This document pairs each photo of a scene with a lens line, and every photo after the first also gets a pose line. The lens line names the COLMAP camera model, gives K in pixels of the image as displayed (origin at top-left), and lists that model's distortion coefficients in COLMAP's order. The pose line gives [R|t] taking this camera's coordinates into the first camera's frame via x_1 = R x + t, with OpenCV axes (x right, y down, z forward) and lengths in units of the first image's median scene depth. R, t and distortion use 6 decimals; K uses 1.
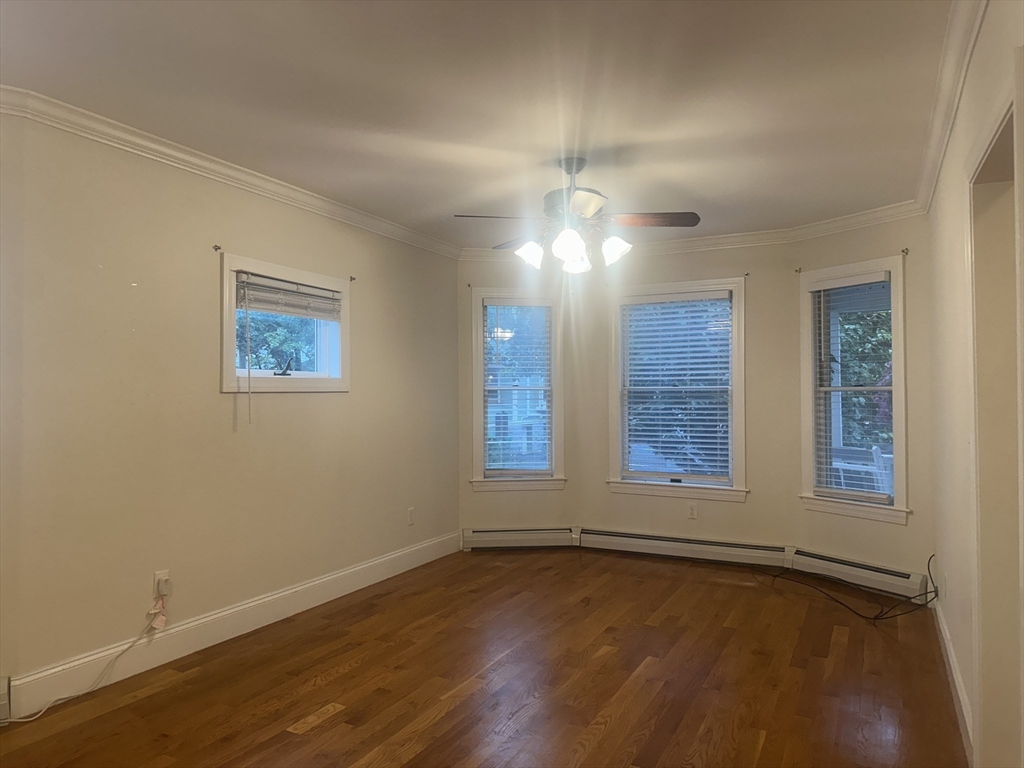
lens RADIAL K [[740.2, 0, 511.6], [0, 740.2, 390.4], [0, 0, 1]] dist [0.101960, -0.206739]
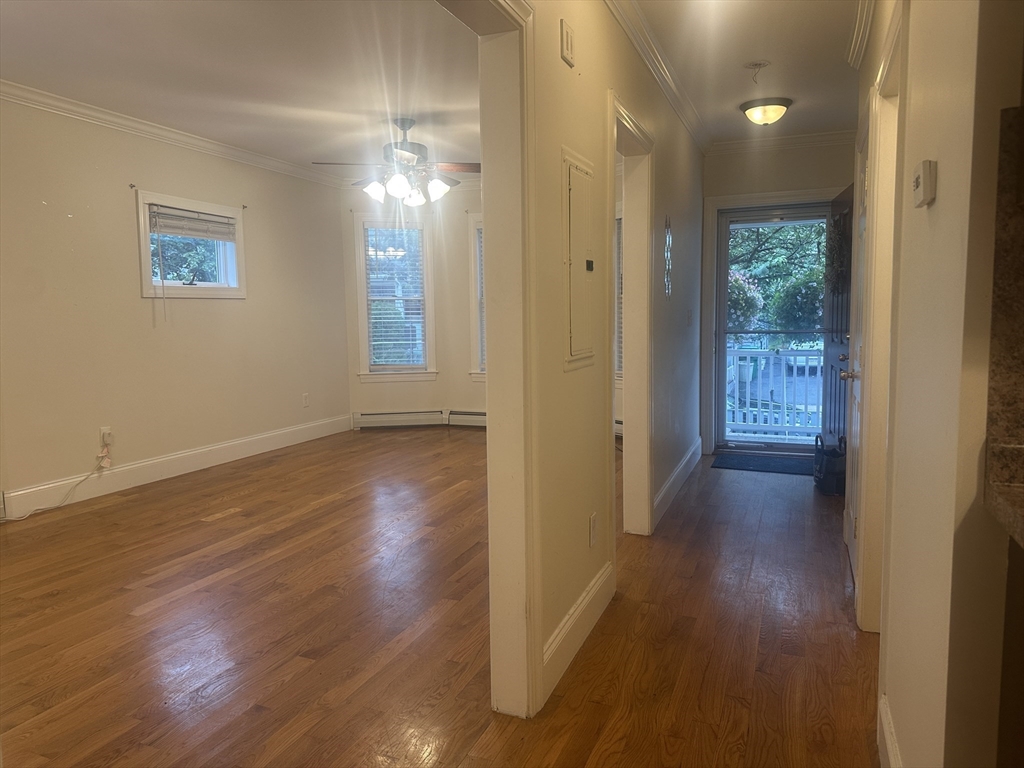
lens RADIAL K [[740.2, 0, 511.6], [0, 740.2, 390.4], [0, 0, 1]] dist [0.101960, -0.206739]
pose [[0.996577, -0.016542, 0.080995, 0.151734], [0.007782, 0.994197, 0.107294, 0.028802], [-0.082300, -0.106296, 0.990923, -0.380571]]
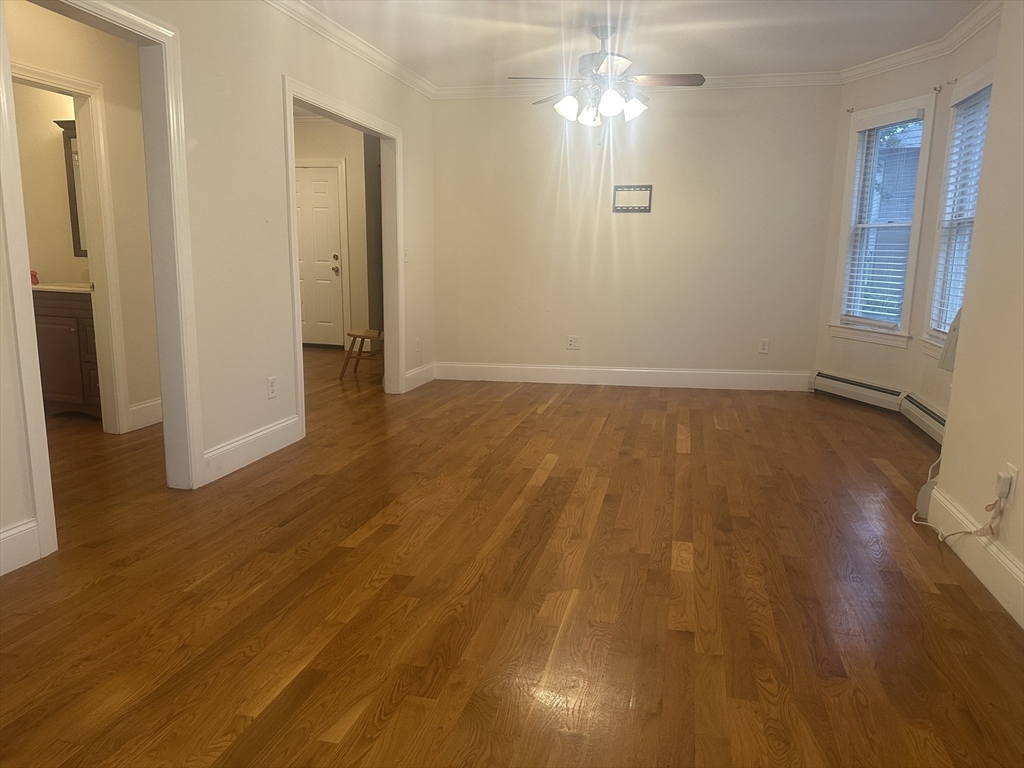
lens RADIAL K [[740.2, 0, 511.6], [0, 740.2, 390.4], [0, 0, 1]] dist [0.101960, -0.206739]
pose [[-0.976380, 0.025978, -0.214493, 0.112367], [-0.013299, 0.983637, 0.179668, 0.051706], [0.215651, 0.178276, -0.960058, 1.398994]]
